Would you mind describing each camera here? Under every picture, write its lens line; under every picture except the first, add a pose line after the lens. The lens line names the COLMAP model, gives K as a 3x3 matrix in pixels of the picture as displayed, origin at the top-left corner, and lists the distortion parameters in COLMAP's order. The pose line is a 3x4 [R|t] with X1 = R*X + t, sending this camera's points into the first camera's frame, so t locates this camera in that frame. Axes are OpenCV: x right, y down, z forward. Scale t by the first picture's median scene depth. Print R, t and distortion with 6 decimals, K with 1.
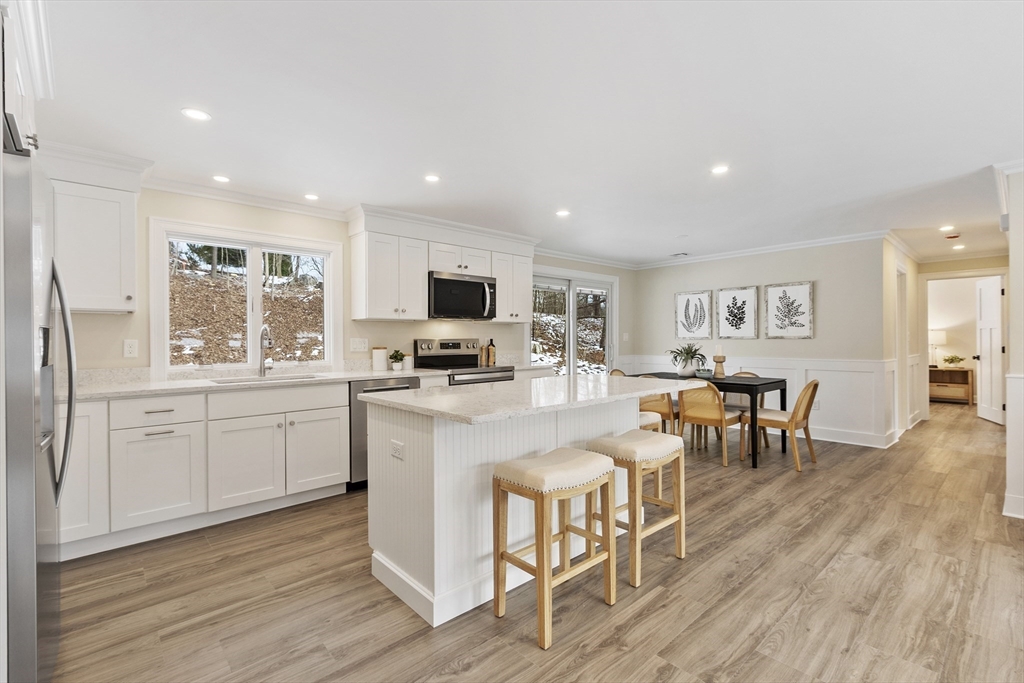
lens RADIAL K [[459.9, 0, 499.2], [0, 459.9, 342.2], [0, 0, 1]] dist [0.000856, 0.000384]
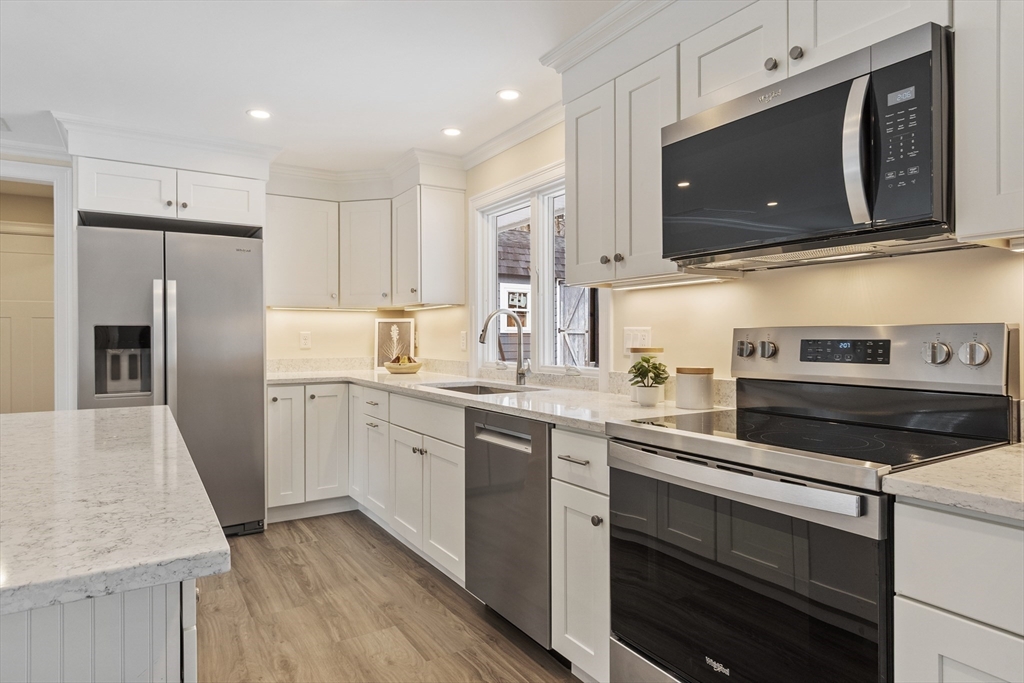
lens RADIAL K [[592.6, 0, 504.3], [0, 592.6, 337.1], [0, 0, 1]] dist [0.009072, -0.004946]
pose [[-0.163099, 0.009267, -0.986566, 0.248600], [-0.000401, 0.999955, 0.009459, -0.003528], [0.986610, 0.001939, -0.163088, 0.762007]]
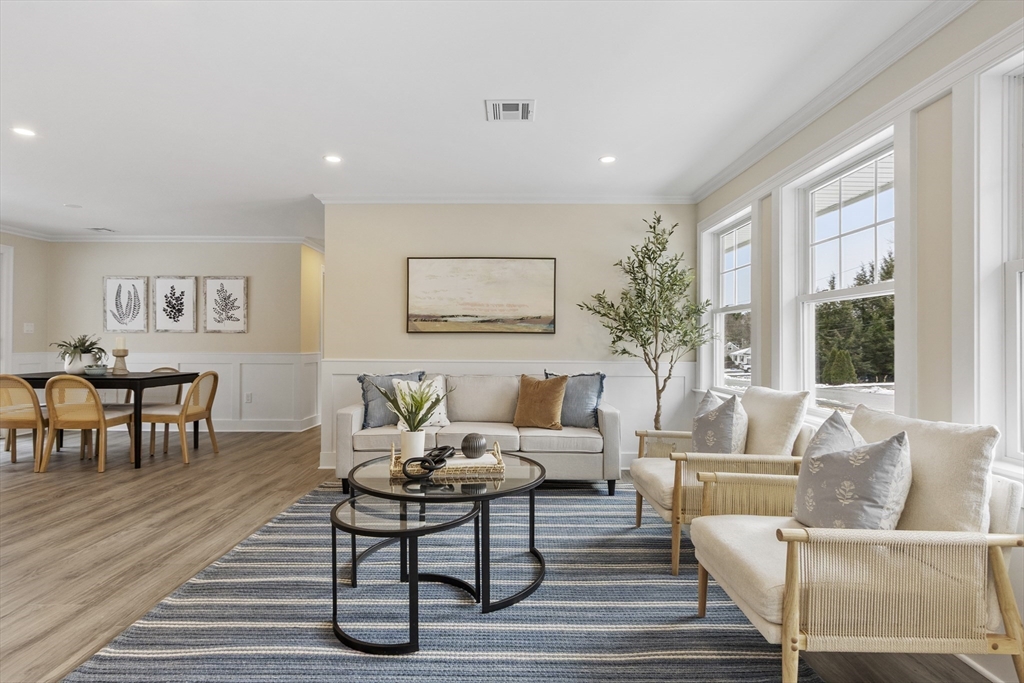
lens RADIAL K [[525.9, 0, 509.7], [0, 525.9, 343.8], [0, 0, 1]] dist [0.010721, -0.001339]
pose [[0.661483, 0.005411, 0.749940, 0.194574], [-0.005310, 0.999983, -0.002531, 0.016033], [-0.749941, -0.002309, 0.661501, -0.209066]]
